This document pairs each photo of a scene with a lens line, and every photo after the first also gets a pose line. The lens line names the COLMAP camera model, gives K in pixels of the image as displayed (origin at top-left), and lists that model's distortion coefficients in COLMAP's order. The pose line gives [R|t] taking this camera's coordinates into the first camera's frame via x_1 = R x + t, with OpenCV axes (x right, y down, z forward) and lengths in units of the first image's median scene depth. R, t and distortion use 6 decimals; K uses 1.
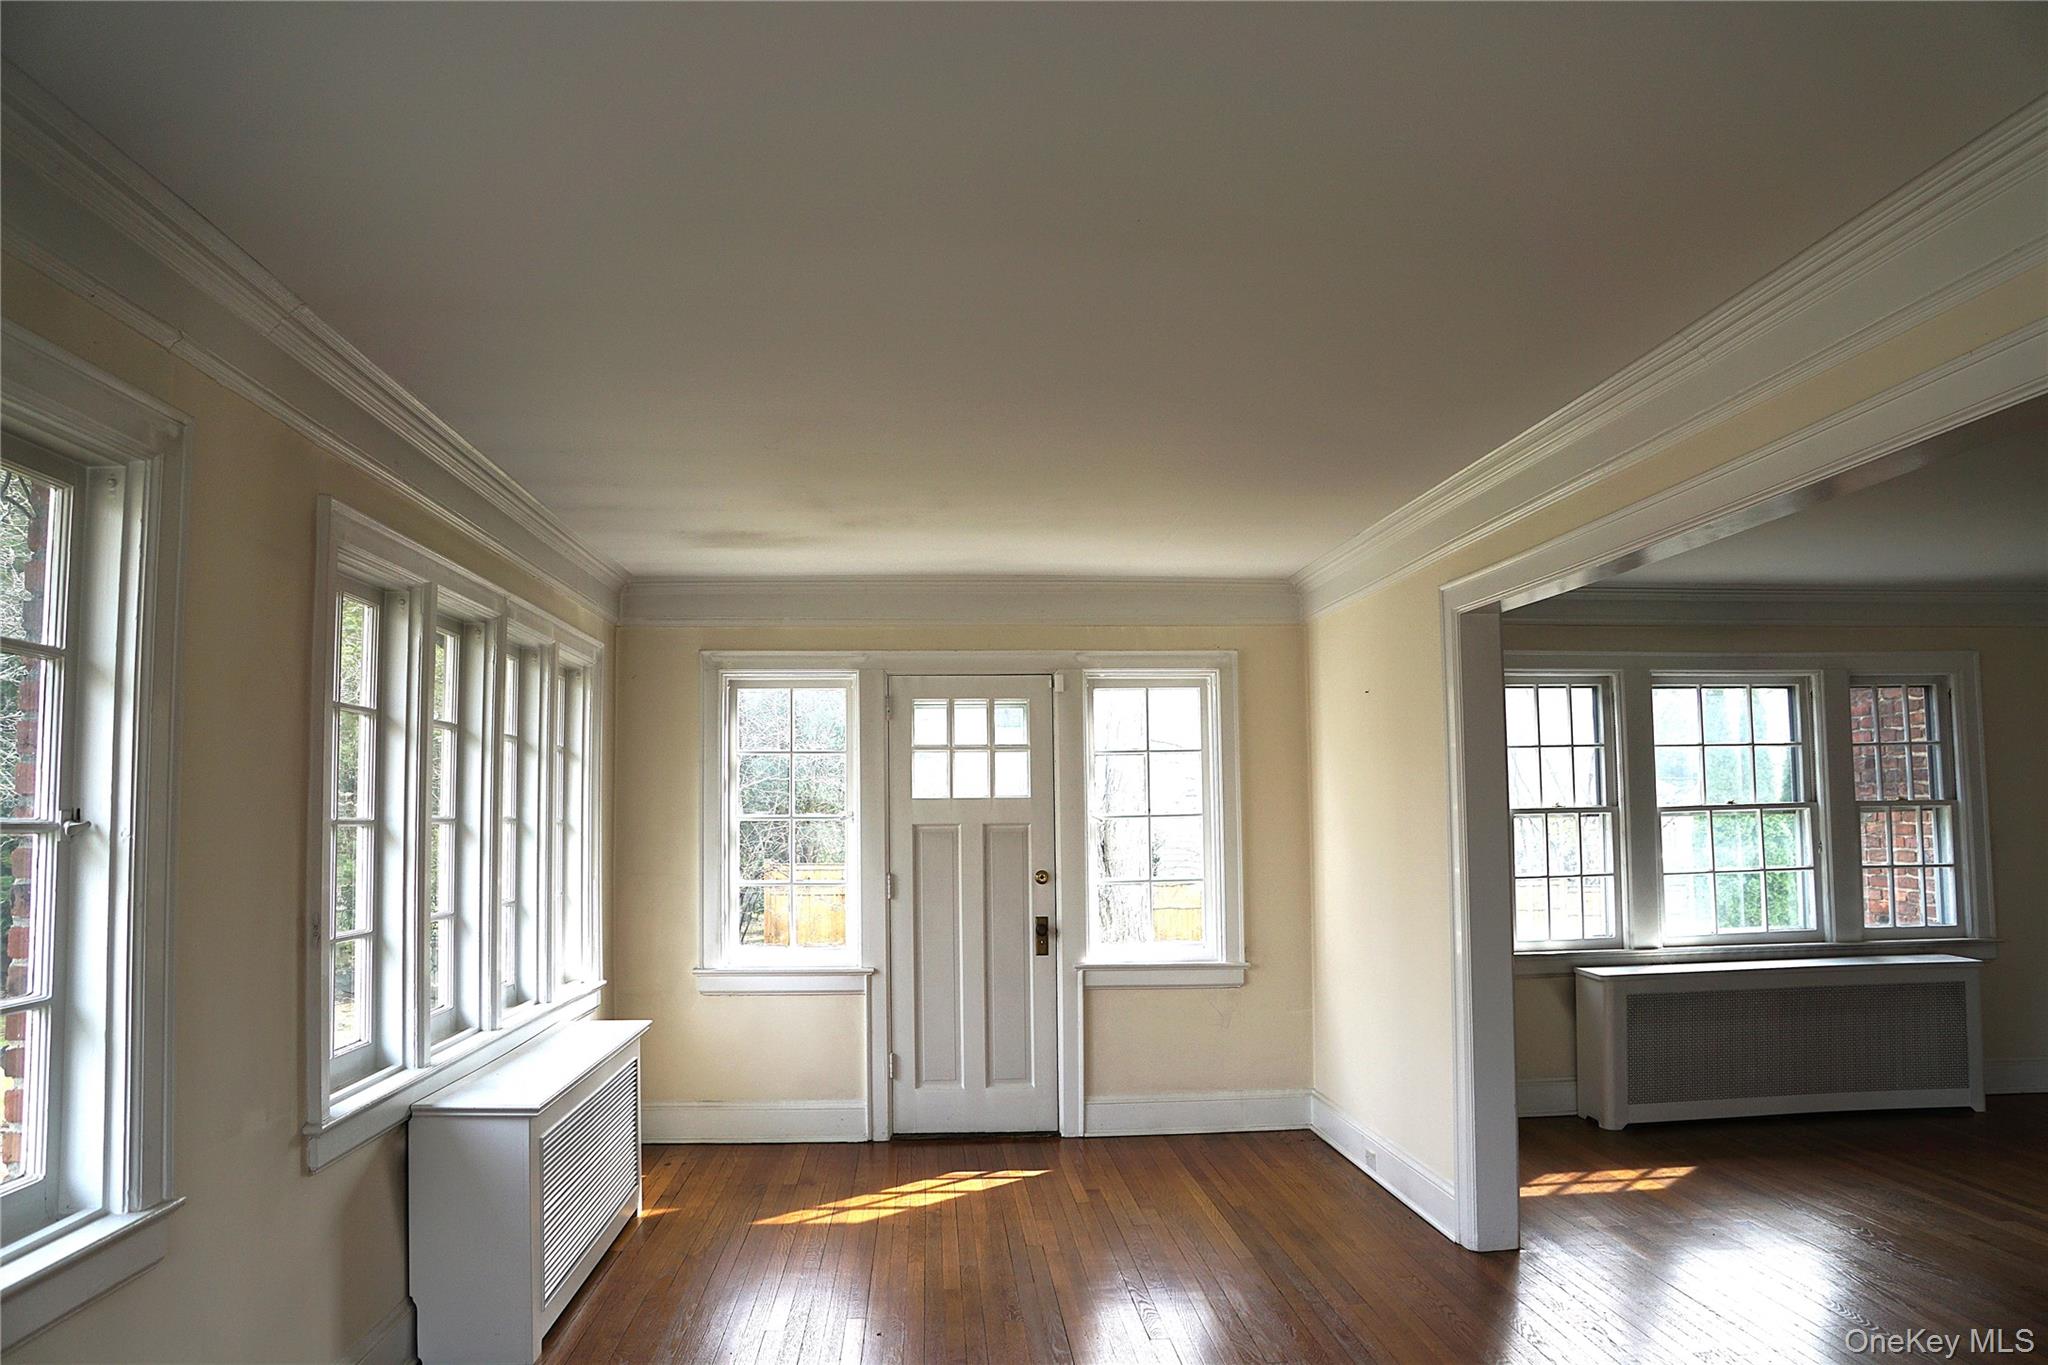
lens RADIAL K [[1464.1, 0, 1024.0], [0, 1464.1, 682.5], [0, 0, 1]] dist [-0.166499, 0.120031]
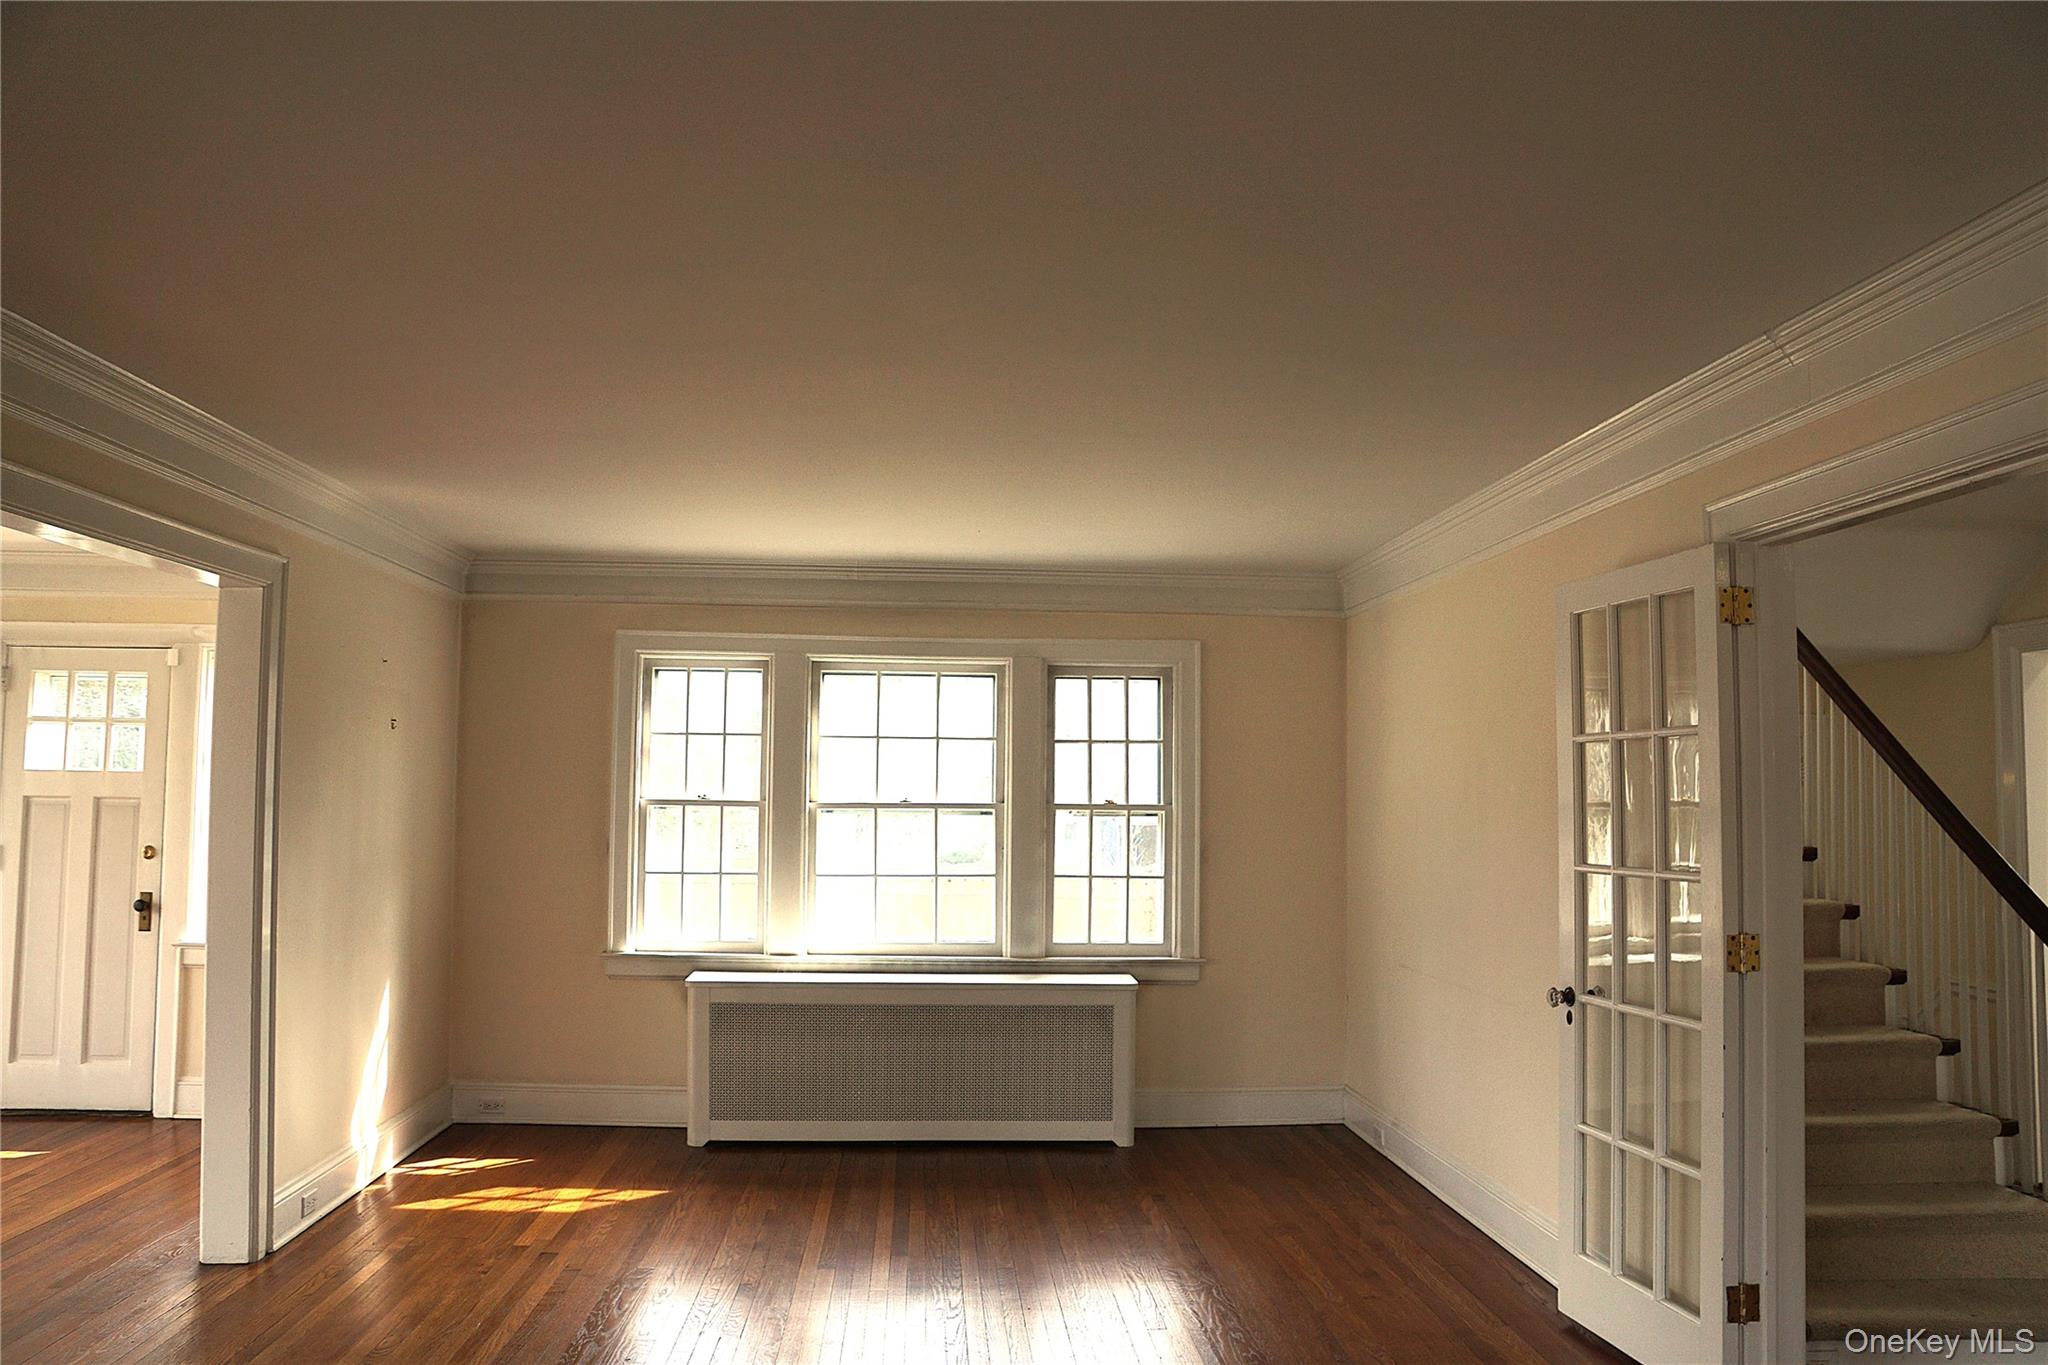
lens RADIAL K [[1464.1, 0, 1024.0], [0, 1464.1, 682.5], [0, 0, 1]] dist [-0.166499, 0.120031]
pose [[0.999818, 0.018811, -0.003300, 0.588479], [-0.018789, 0.999801, 0.006766, 0.000520], [0.003426, -0.006702, 0.999972, 0.054079]]
